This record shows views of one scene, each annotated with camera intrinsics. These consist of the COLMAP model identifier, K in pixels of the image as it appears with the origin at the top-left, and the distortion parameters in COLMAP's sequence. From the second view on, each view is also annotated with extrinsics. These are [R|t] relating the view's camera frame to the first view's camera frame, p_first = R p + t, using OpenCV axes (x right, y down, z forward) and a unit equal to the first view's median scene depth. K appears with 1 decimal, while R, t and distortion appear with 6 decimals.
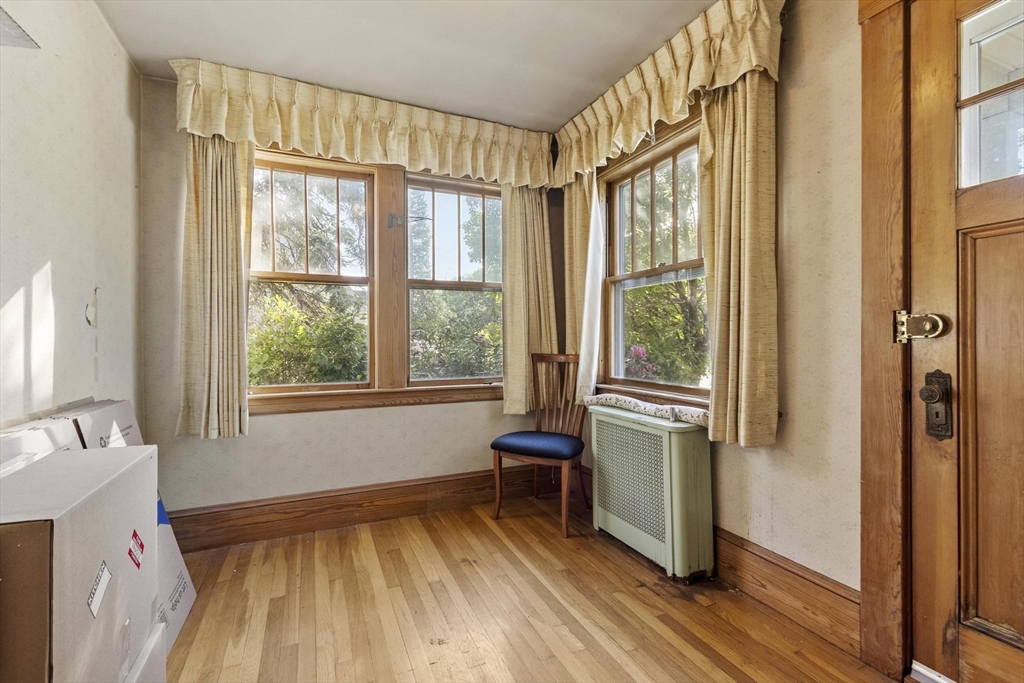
lens RADIAL K [[451.0, 0, 512.0], [0, 451.0, 341.5], [0, 0, 1]] dist [0.000738, 0.000101]
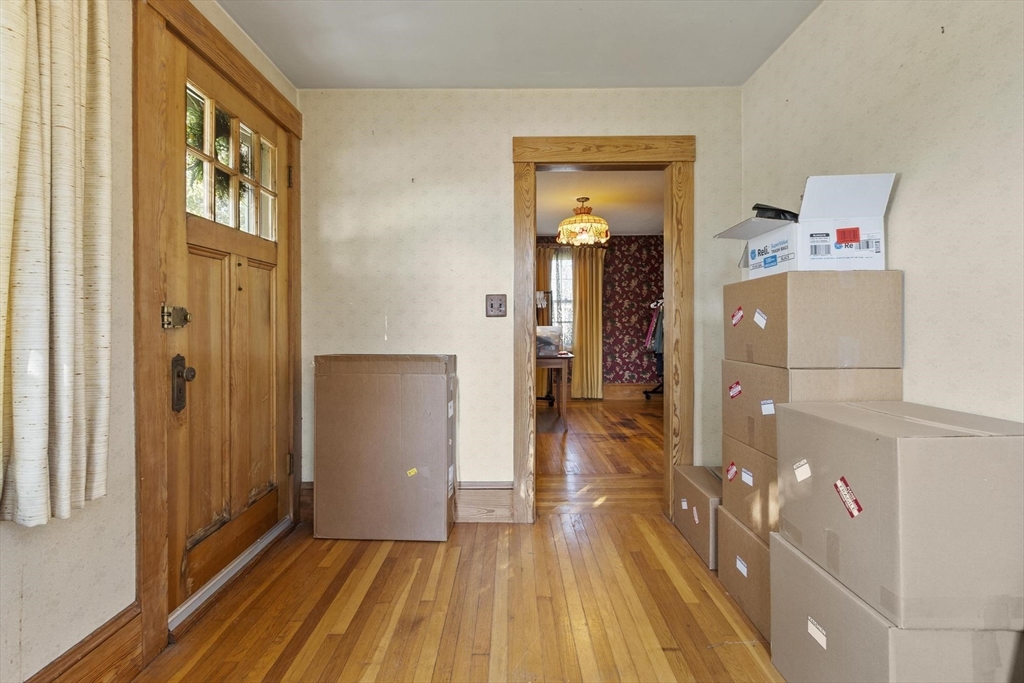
lens RADIAL K [[451.0, 0, 512.0], [0, 451.0, 341.5], [0, 0, 1]] dist [0.000738, 0.000101]
pose [[-0.911027, -0.004968, 0.412317, -0.335200], [0.009365, 0.999420, 0.032736, -0.002372], [-0.412241, 0.033685, -0.910452, 1.597763]]
